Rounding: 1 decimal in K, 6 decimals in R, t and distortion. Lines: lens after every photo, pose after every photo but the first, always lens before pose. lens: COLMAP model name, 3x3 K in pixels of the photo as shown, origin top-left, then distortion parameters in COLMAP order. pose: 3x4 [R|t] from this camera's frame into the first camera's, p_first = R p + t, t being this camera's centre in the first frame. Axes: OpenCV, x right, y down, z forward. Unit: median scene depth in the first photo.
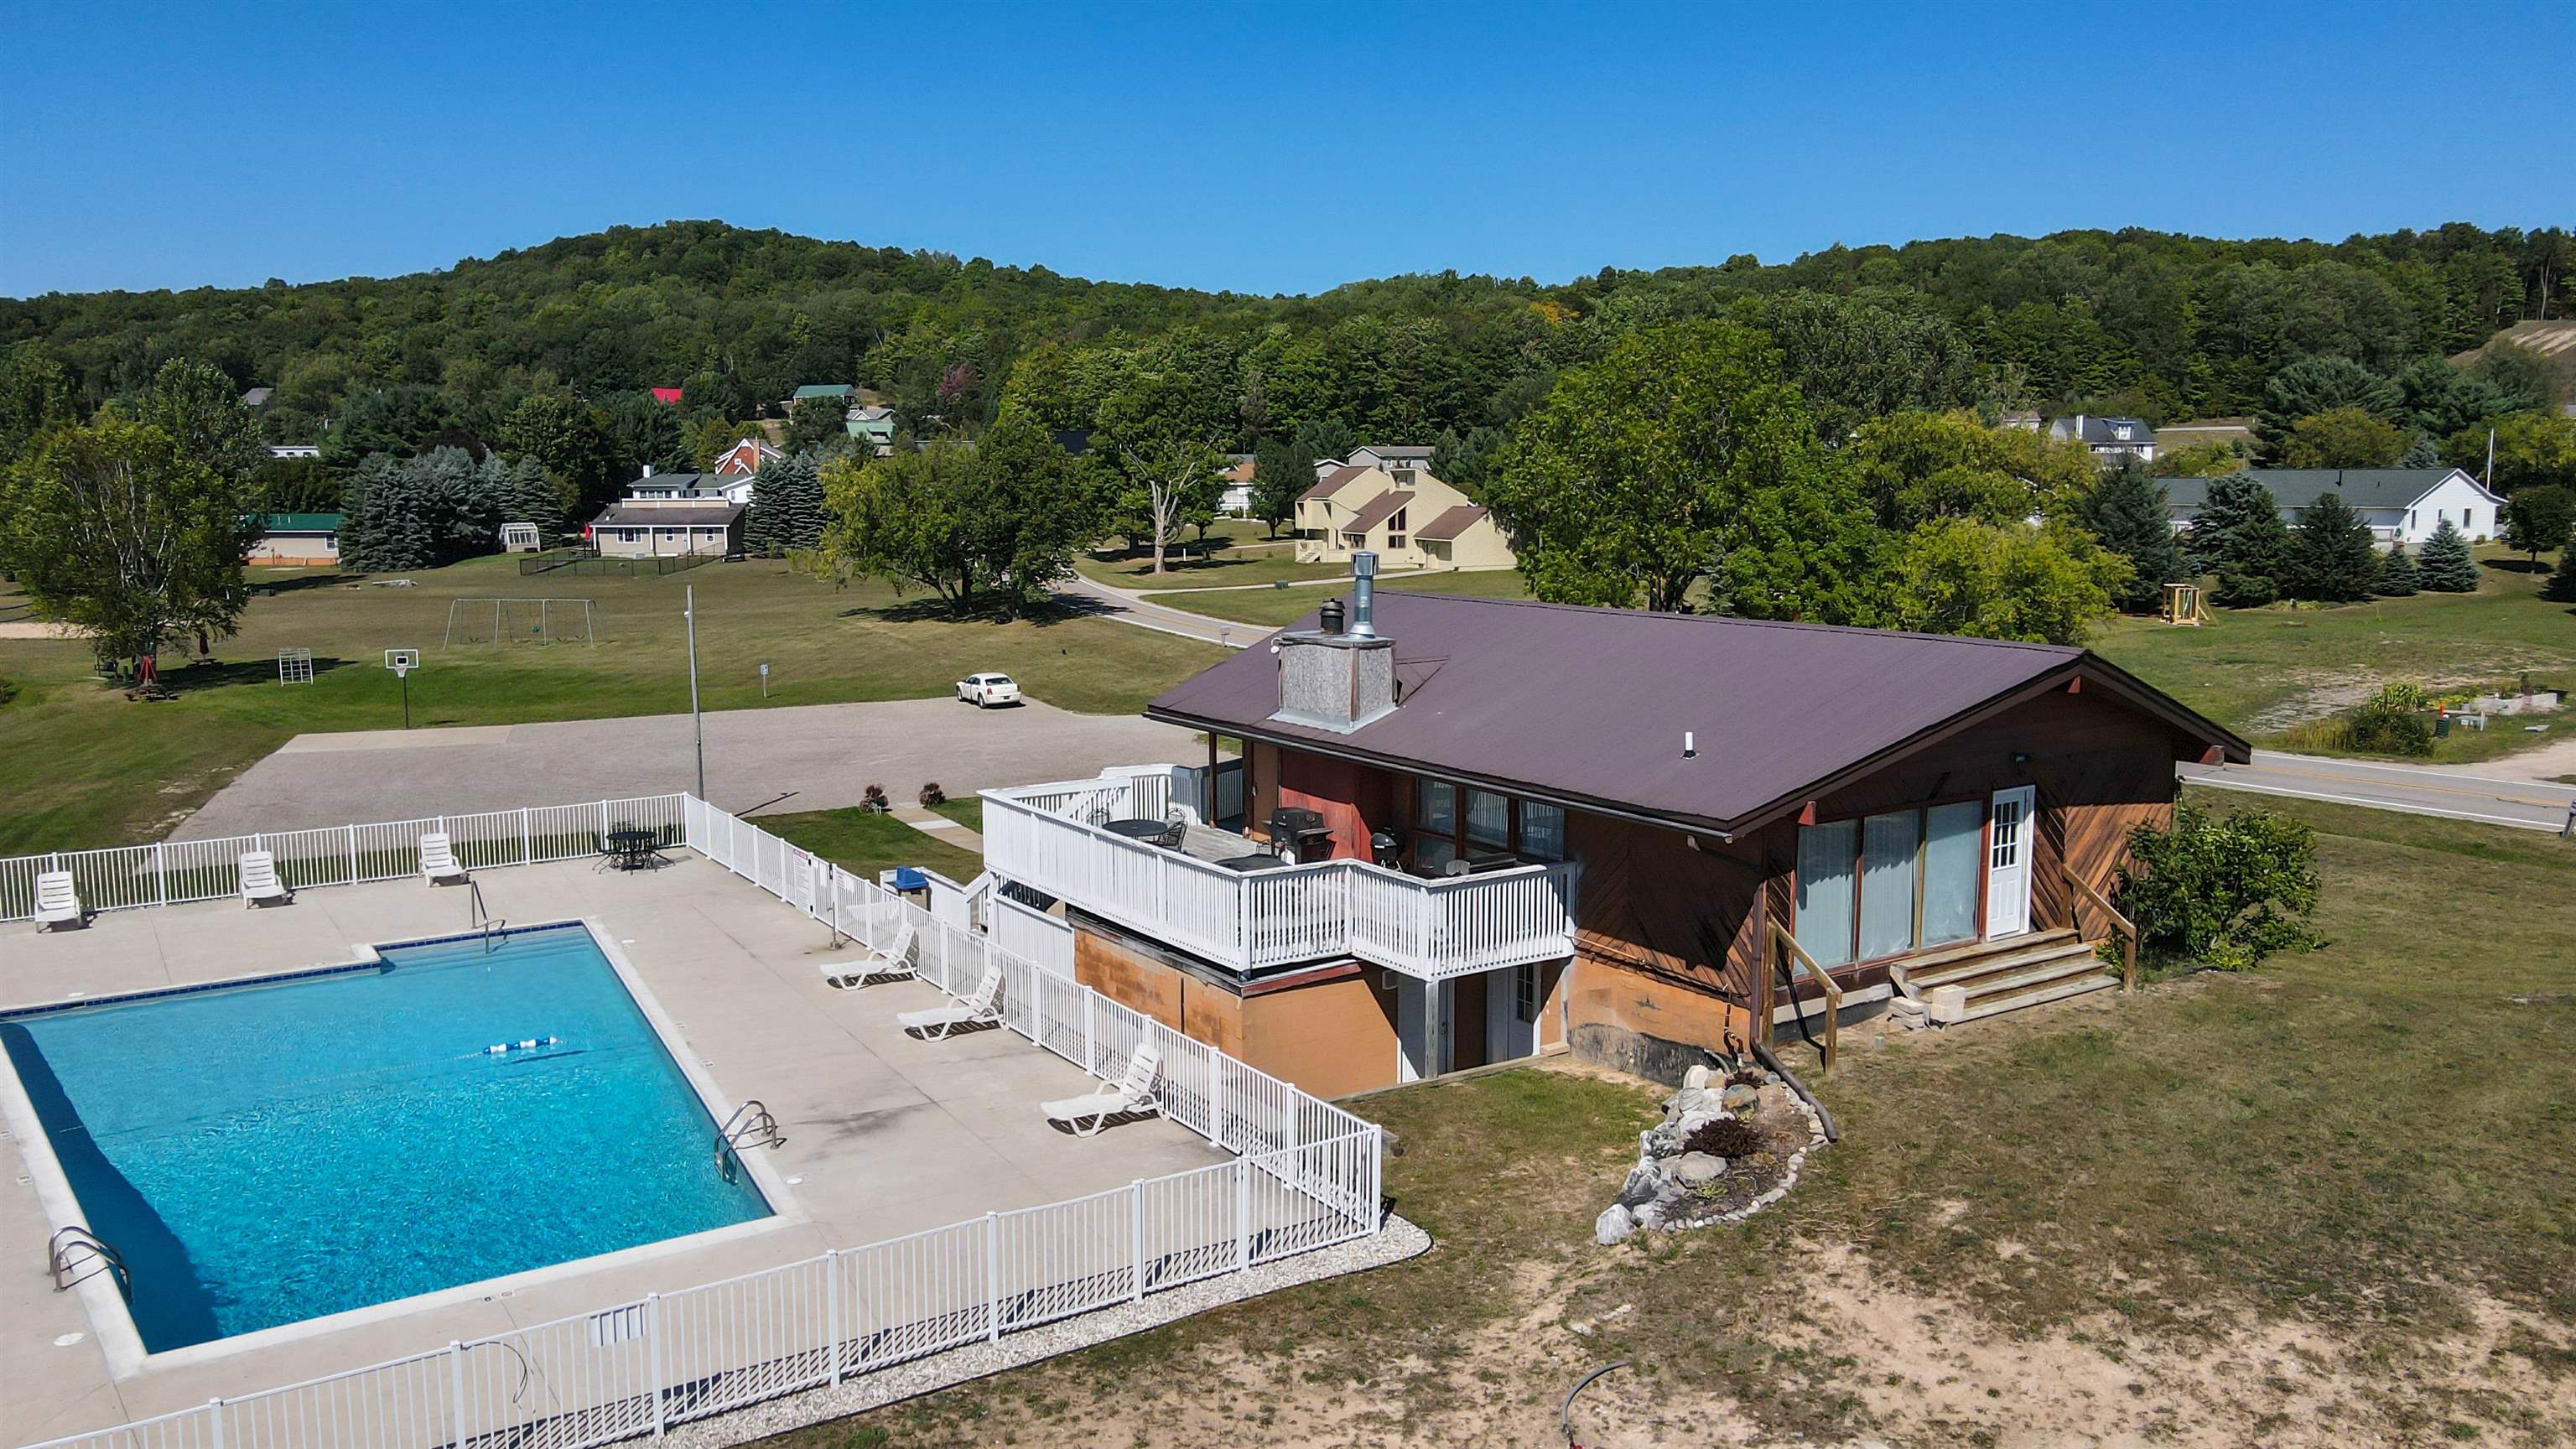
lens RADIAL K [[1878.3, 0, 1266.0], [0, 1878.3, 724.7], [0, 0, 1]] dist [0.009467, -0.000956]
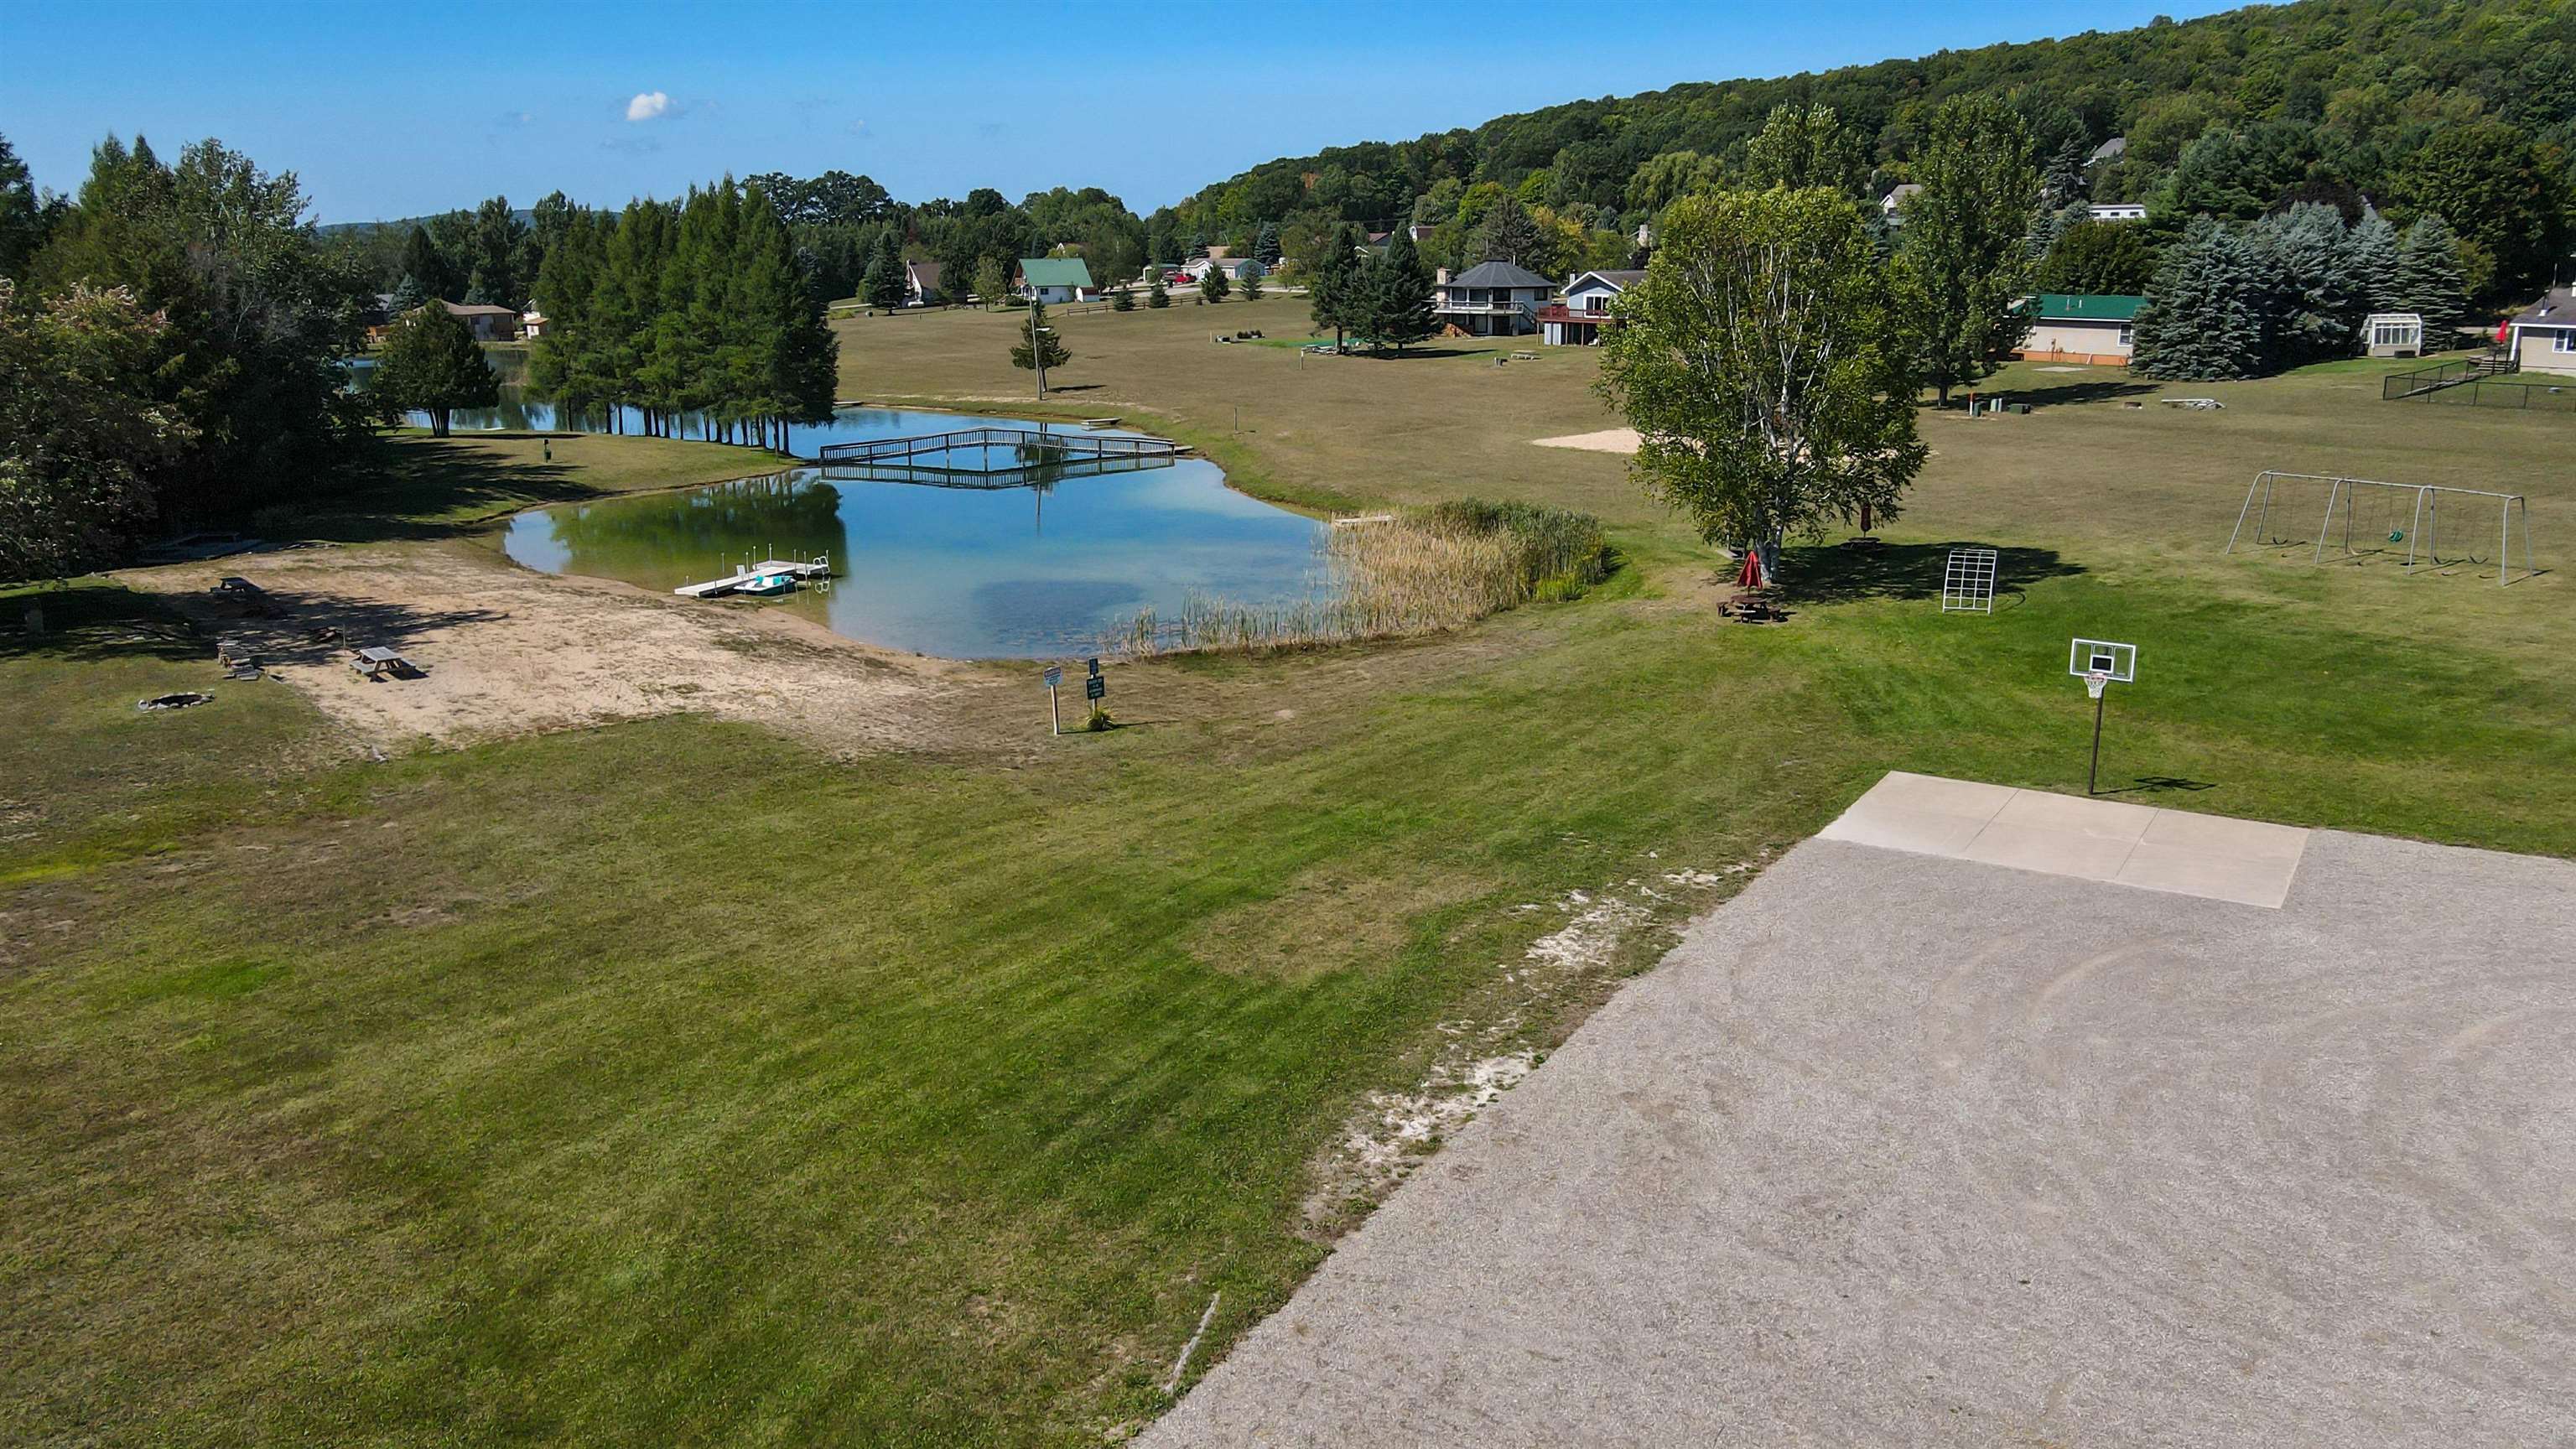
lens RADIAL K [[1878.3, 0, 1266.0], [0, 1878.3, 724.7], [0, 0, 1]] dist [0.009467, -0.000956]
pose [[0.620974, 0.195733, -0.758999, -0.093469], [-0.099204, 0.980159, 0.171603, -0.035389], [0.777528, -0.031265, 0.628070, 0.223357]]
